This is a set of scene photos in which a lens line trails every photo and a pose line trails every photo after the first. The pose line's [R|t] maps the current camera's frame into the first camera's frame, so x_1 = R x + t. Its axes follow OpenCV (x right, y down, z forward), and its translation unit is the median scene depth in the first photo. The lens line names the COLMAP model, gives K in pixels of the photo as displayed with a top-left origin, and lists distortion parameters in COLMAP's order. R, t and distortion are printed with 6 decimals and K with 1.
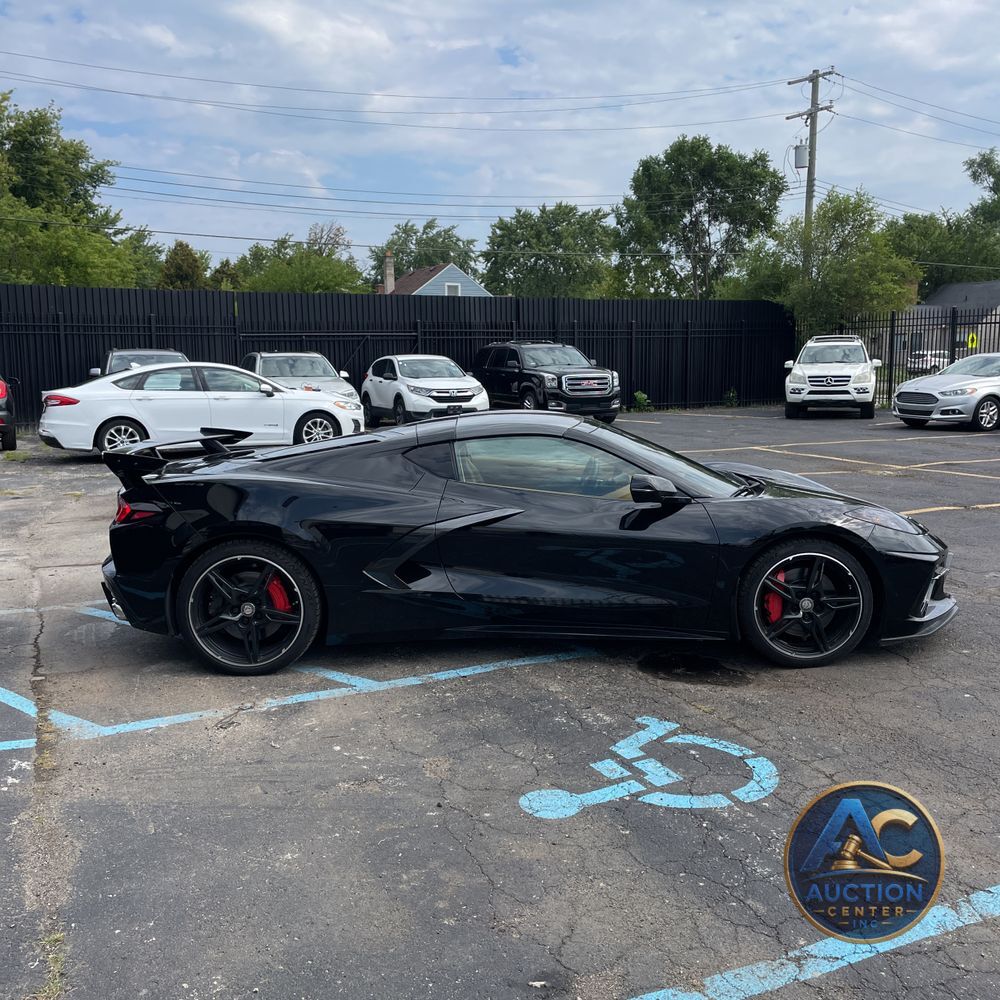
lens RADIAL K [[992.9, 0, 500.0], [0, 992.9, 500.0], [0, 0, 1]] dist [0.130456, -0.225769]
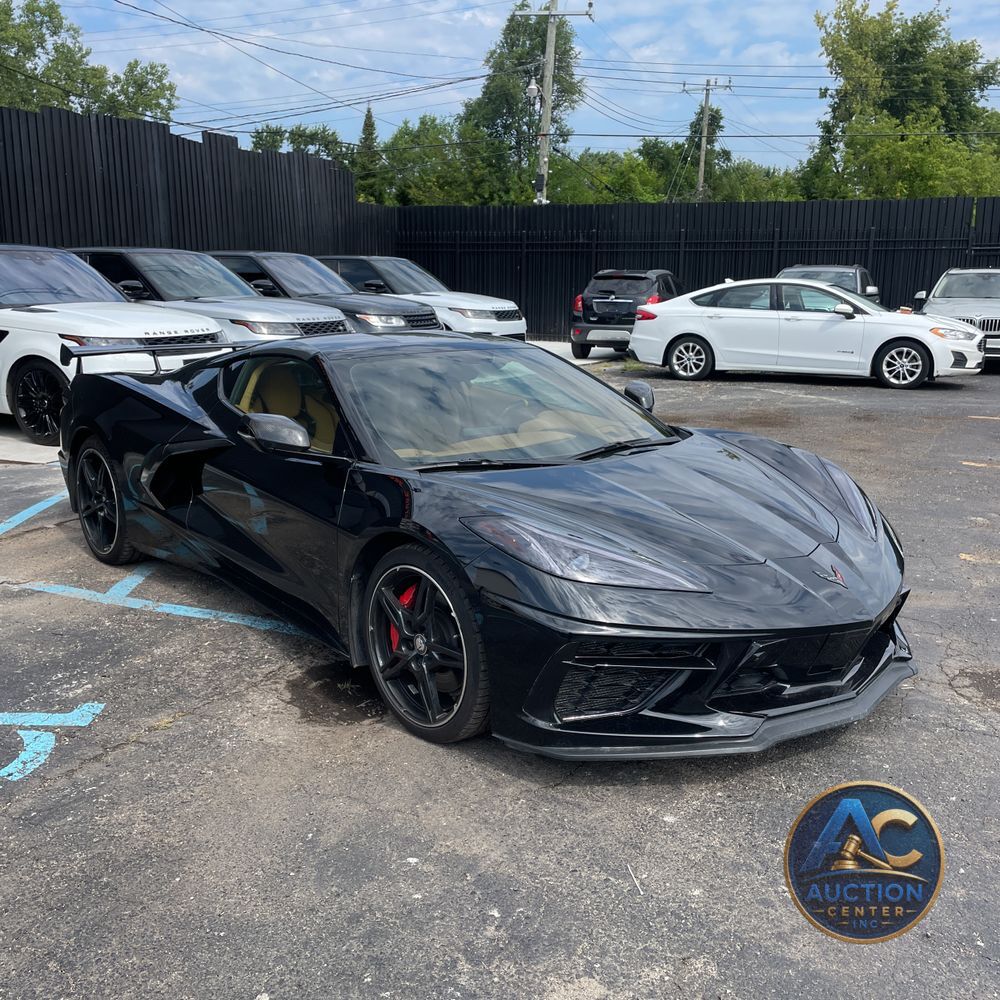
lens RADIAL K [[1004.8, 0, 500.0], [0, 1004.8, 500.0], [0, 0, 1]] dist [0.087767, -0.116456]
pose [[0.649502, 0.177427, -0.739369, 0.168485], [-0.121662, 0.984116, 0.129284, -0.016875], [0.750563, 0.005983, 0.660772, 0.124613]]
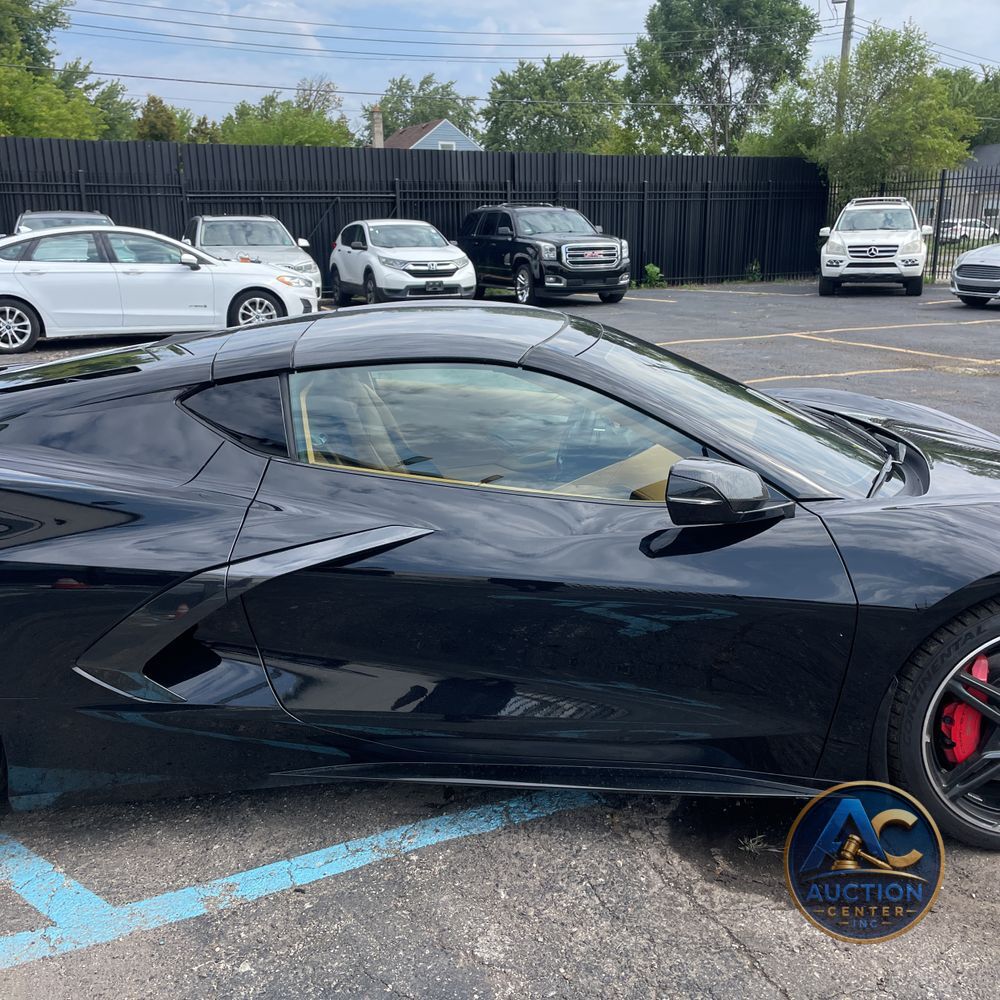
lens RADIAL K [[1002.3, 0, 505.6], [0, 1002.3, 501.9], [0, 0, 1]] dist [0.091519, -0.121841]
pose [[0.999998, 0.000217, 0.001942, 0.011932], [-0.000454, 0.992404, 0.123017, -0.012371], [-0.001900, -0.123018, 0.992403, 0.111972]]
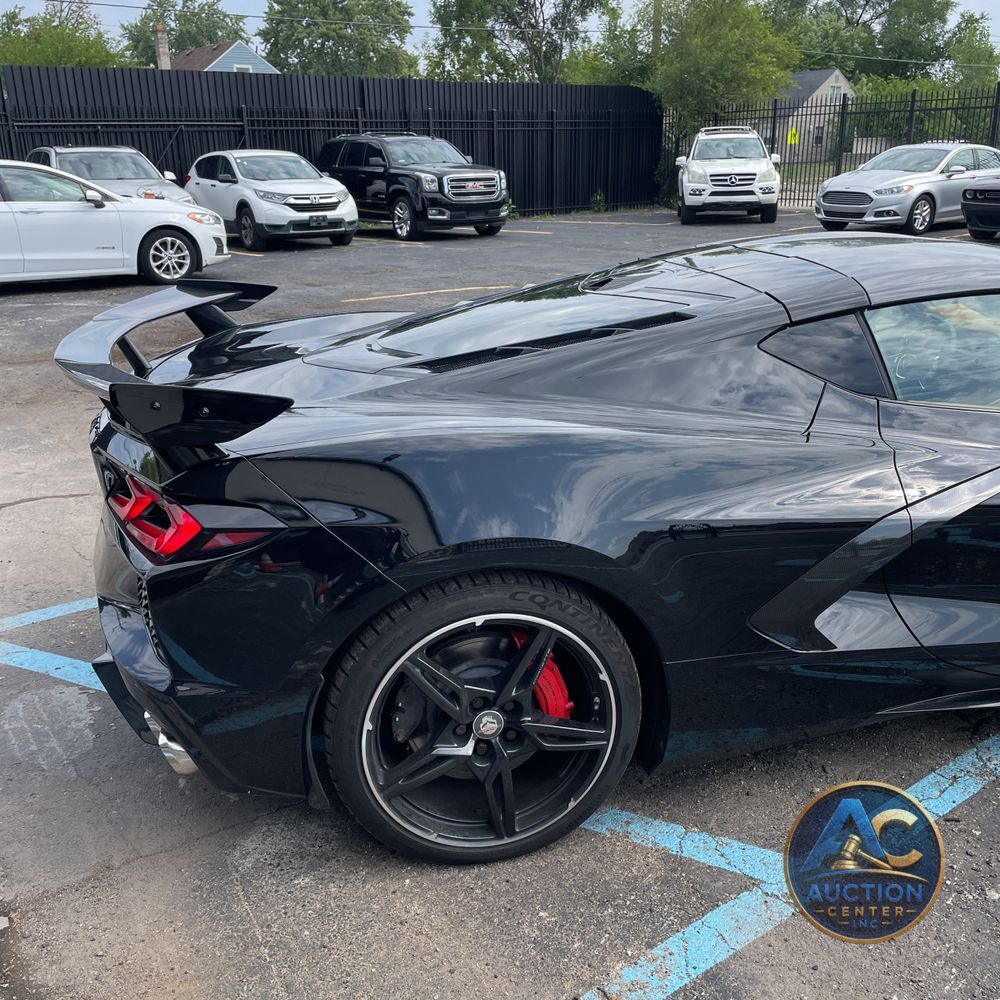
lens RADIAL K [[1004.8, 0, 500.0], [0, 1004.8, 500.0], [0, 0, 1]] dist [0.087767, -0.116456]
pose [[0.978836, -0.071798, 0.191636, -0.066963], [0.035555, 0.981858, 0.186254, -0.014429], [-0.201532, -0.175499, 0.963631, 0.121738]]
